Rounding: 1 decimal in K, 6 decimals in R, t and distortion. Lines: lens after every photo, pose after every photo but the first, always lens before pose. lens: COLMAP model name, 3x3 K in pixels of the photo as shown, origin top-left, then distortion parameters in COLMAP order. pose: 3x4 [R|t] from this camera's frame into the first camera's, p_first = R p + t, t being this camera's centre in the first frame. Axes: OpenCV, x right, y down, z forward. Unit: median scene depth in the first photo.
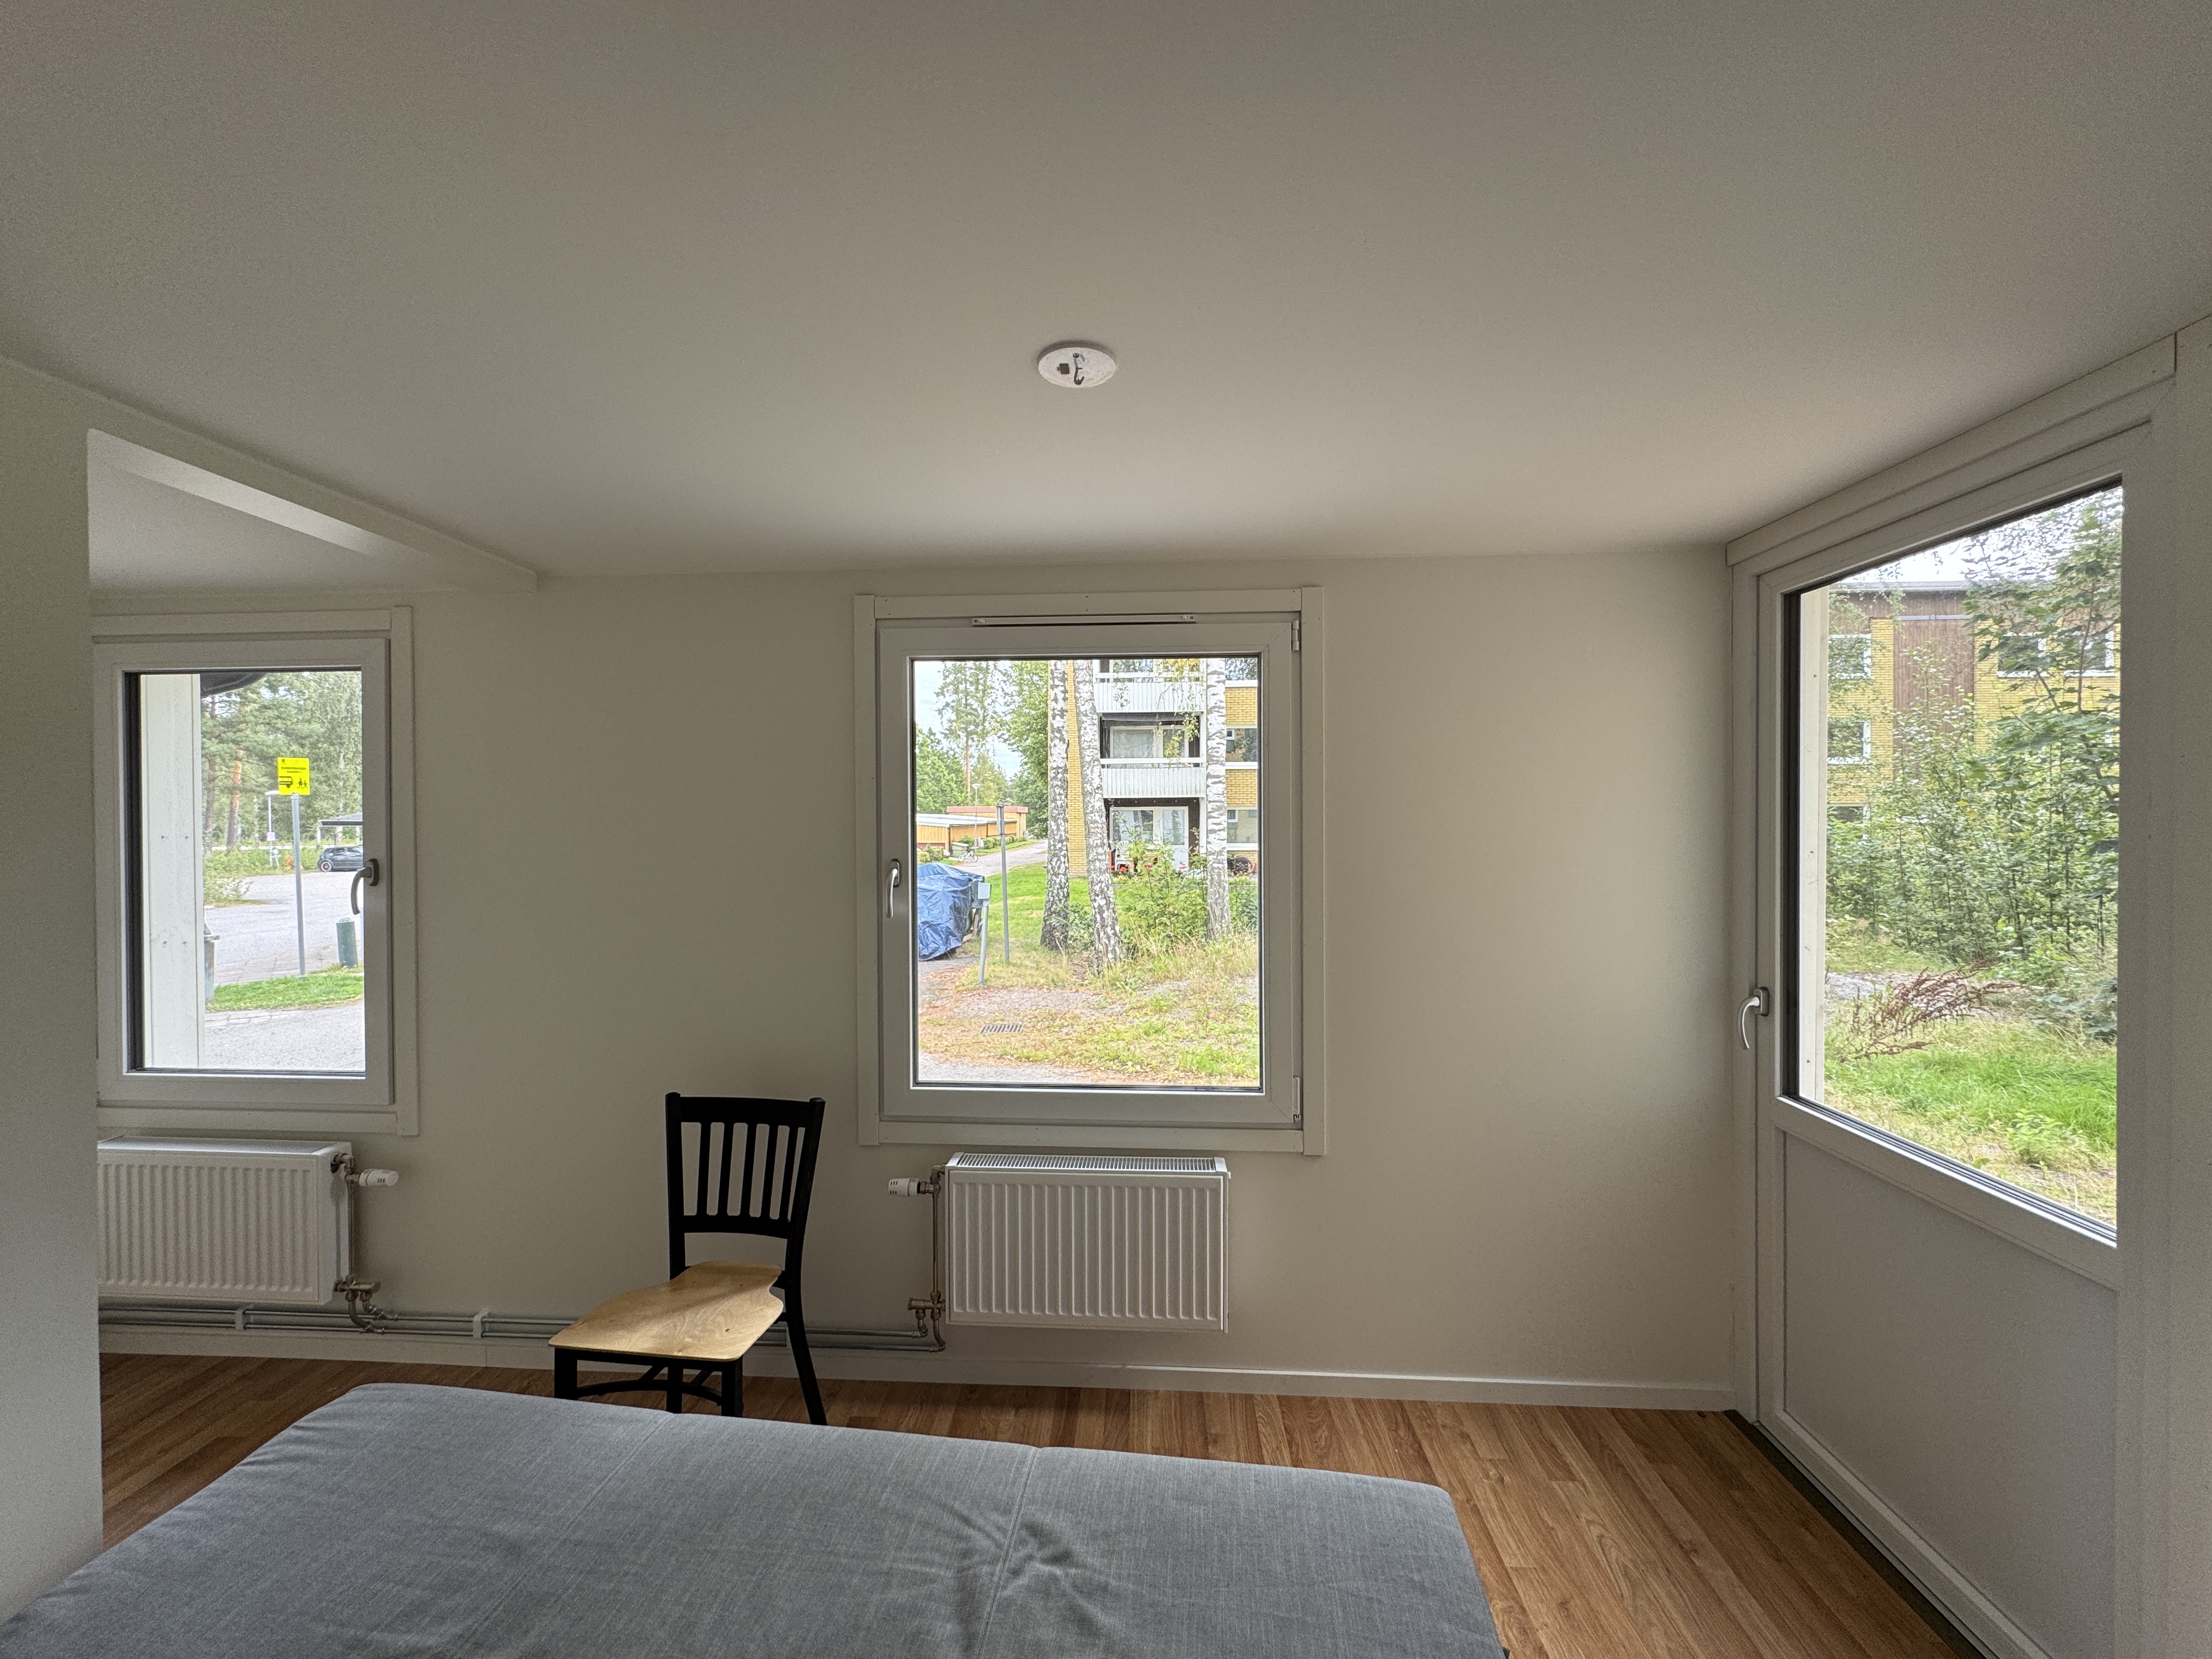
lens RADIAL K [[883.8, 0, 1106.0], [0, 883.8, 829.5], [0, 0, 1]] dist [-0.001865, -0.000037]
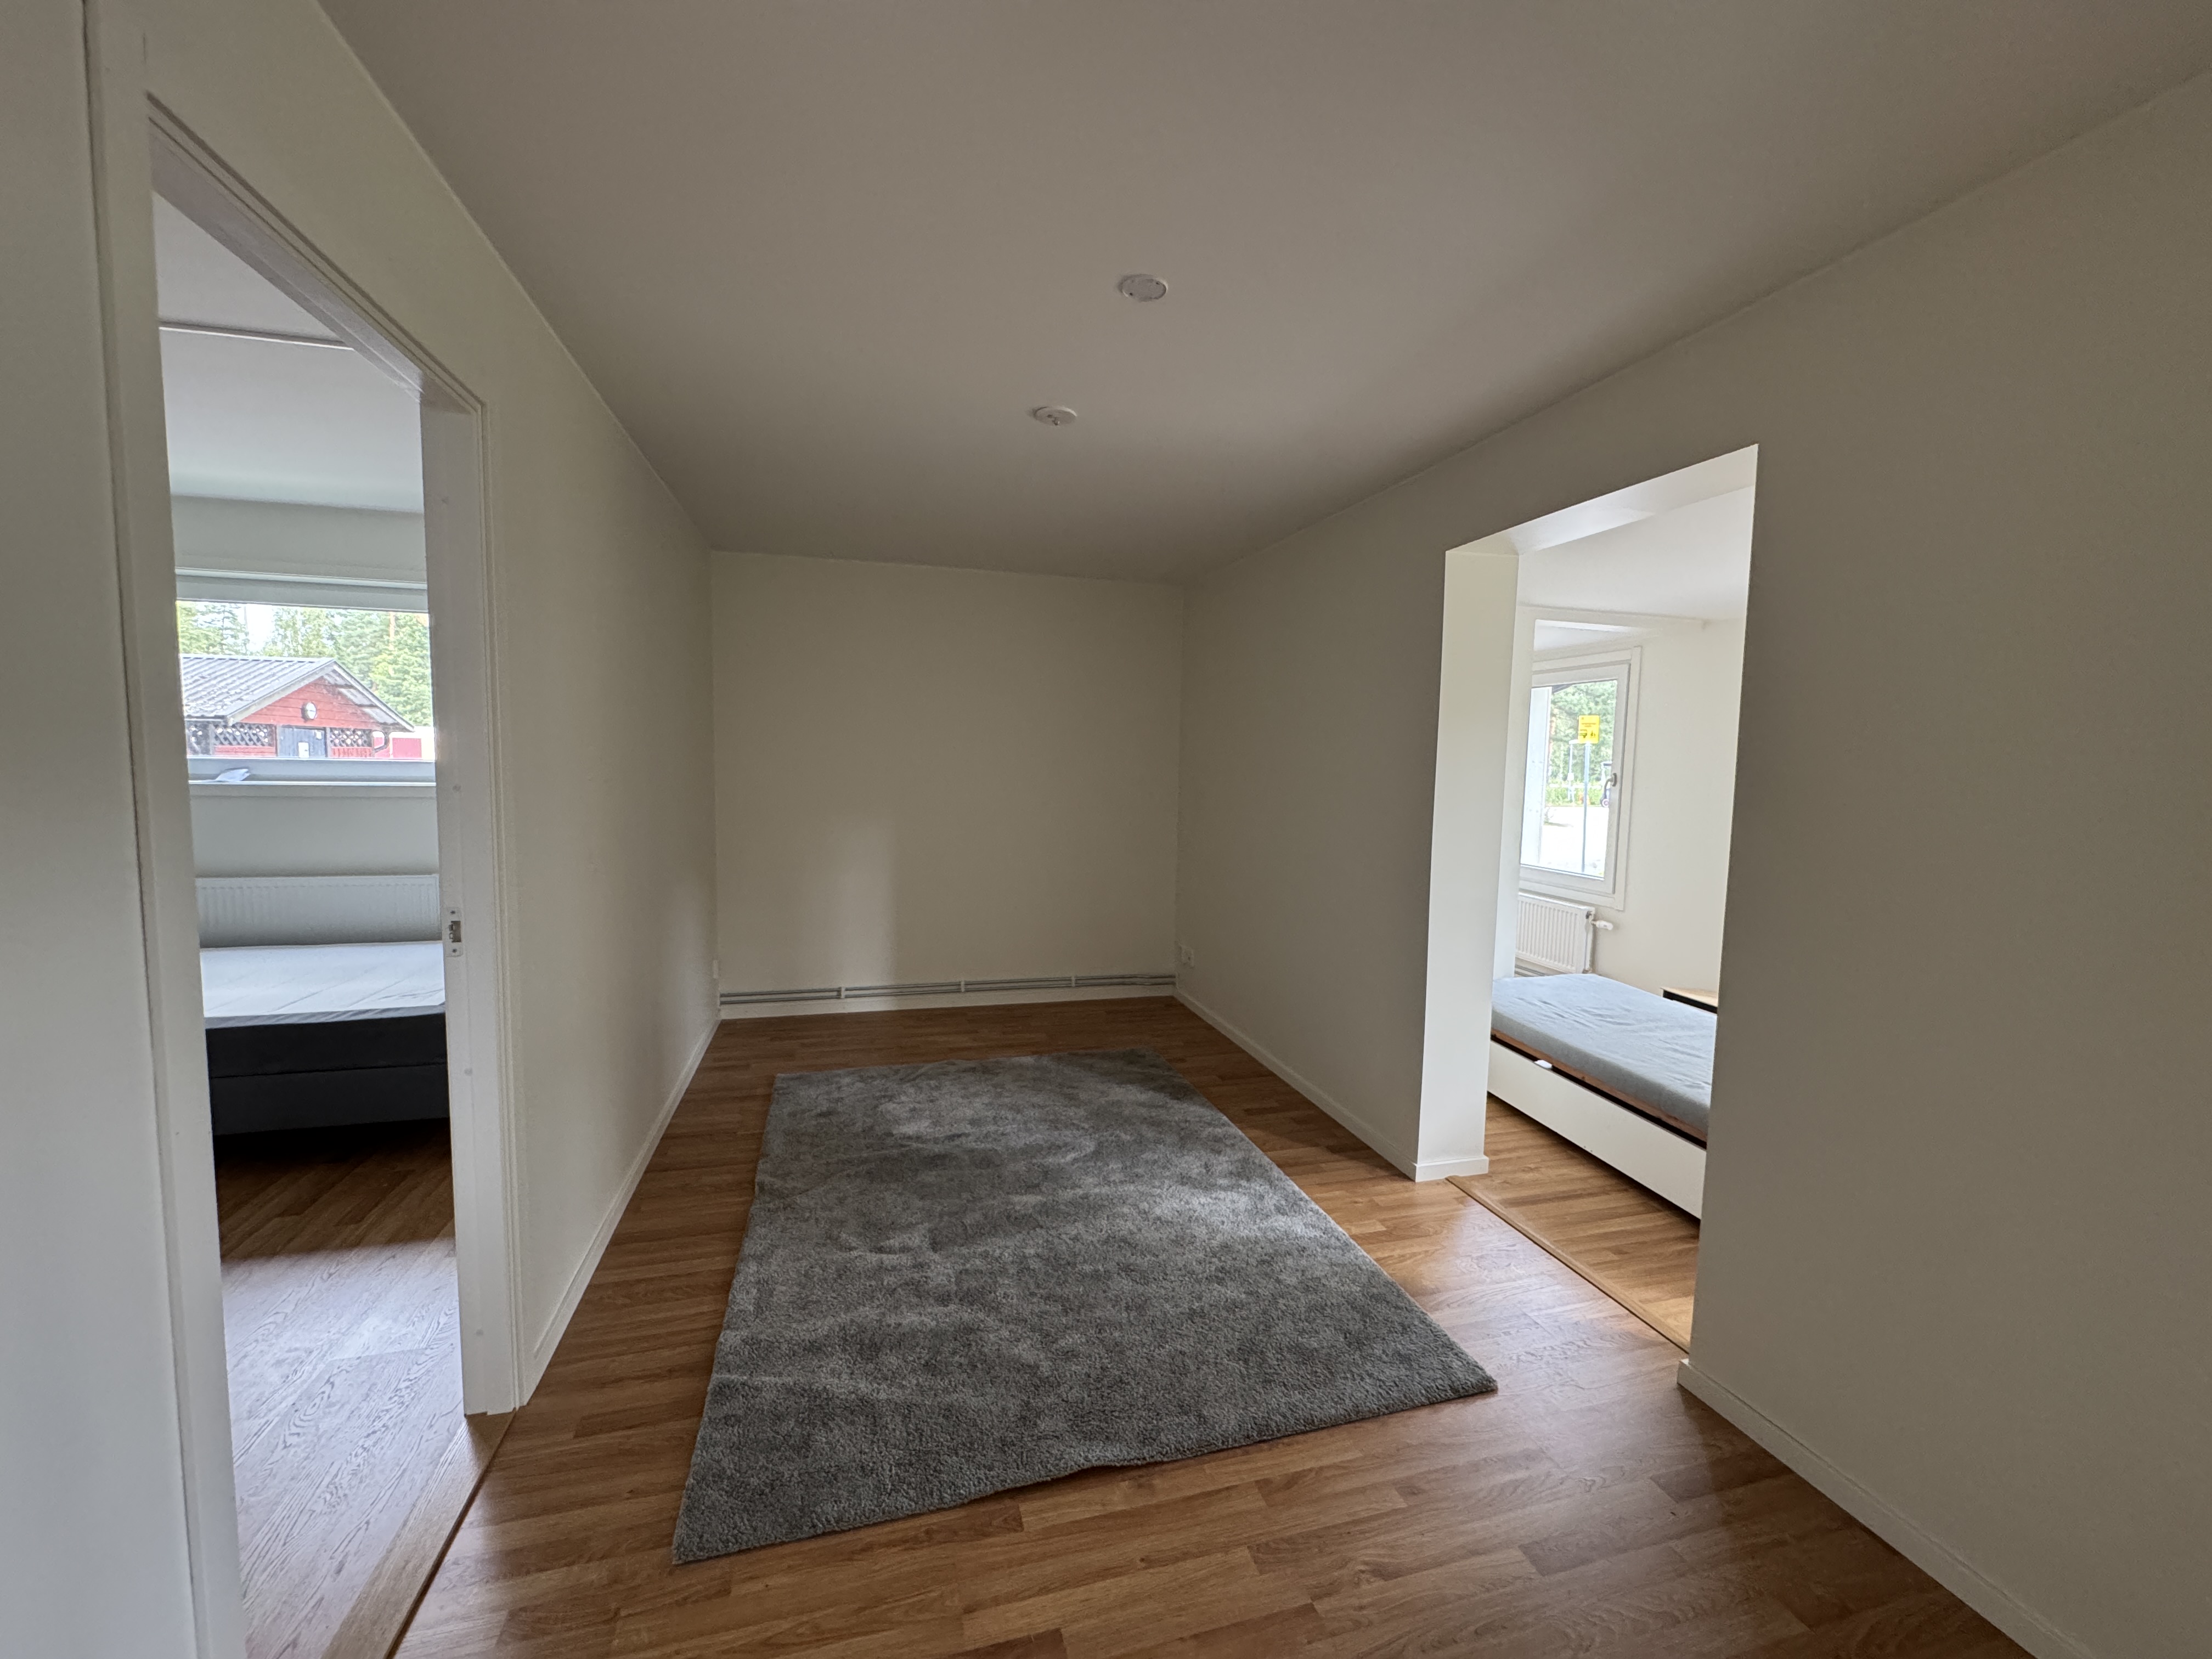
lens RADIAL K [[883.8, 0, 1106.0], [0, 883.8, 829.5], [0, 0, 1]] dist [-0.001865, -0.000037]
pose [[0.323380, 0.086446, -0.942312, 0.106436], [-0.031014, 0.996252, 0.080751, 0.004830], [0.945761, 0.003112, 0.324849, -0.113912]]
